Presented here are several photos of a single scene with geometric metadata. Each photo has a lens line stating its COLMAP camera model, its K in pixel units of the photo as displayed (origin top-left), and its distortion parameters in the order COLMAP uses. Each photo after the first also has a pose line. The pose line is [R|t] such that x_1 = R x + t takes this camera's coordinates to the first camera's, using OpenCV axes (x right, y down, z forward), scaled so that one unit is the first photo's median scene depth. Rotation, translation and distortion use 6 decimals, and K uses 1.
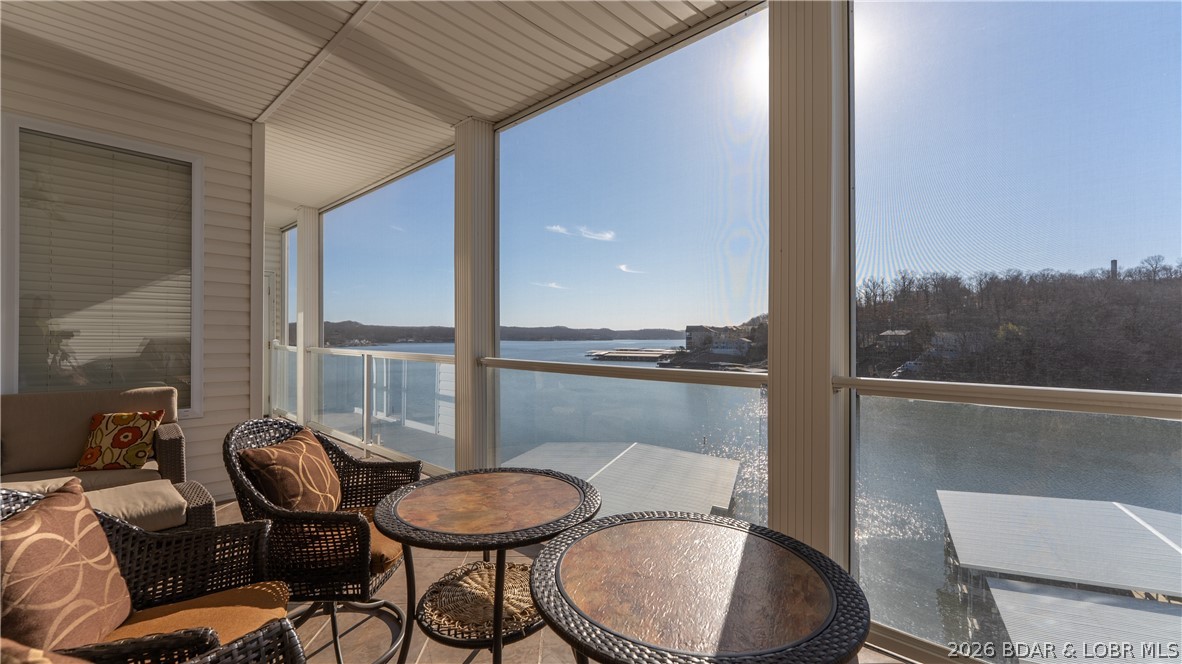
lens RADIAL K [[458.6, 0, 591.0], [0, 458.6, 332.0], [0, 0, 1]] dist [-0.000106, -0.000027]
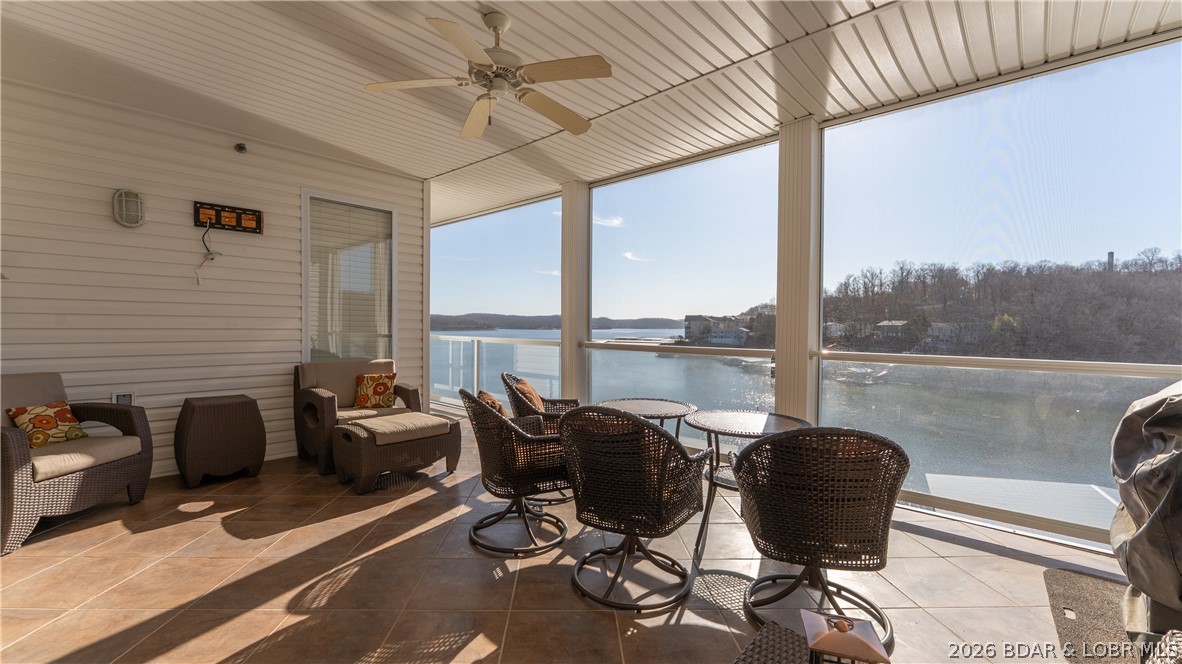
lens RADIAL K [[458.6, 0, 591.0], [0, 458.6, 332.0], [0, 0, 1]] dist [-0.000106, -0.000027]
pose [[0.999981, 0.004913, 0.003641, -0.211440], [-0.005001, 0.999692, 0.024328, -0.012263], [-0.003521, -0.024346, 0.999697, -0.488639]]
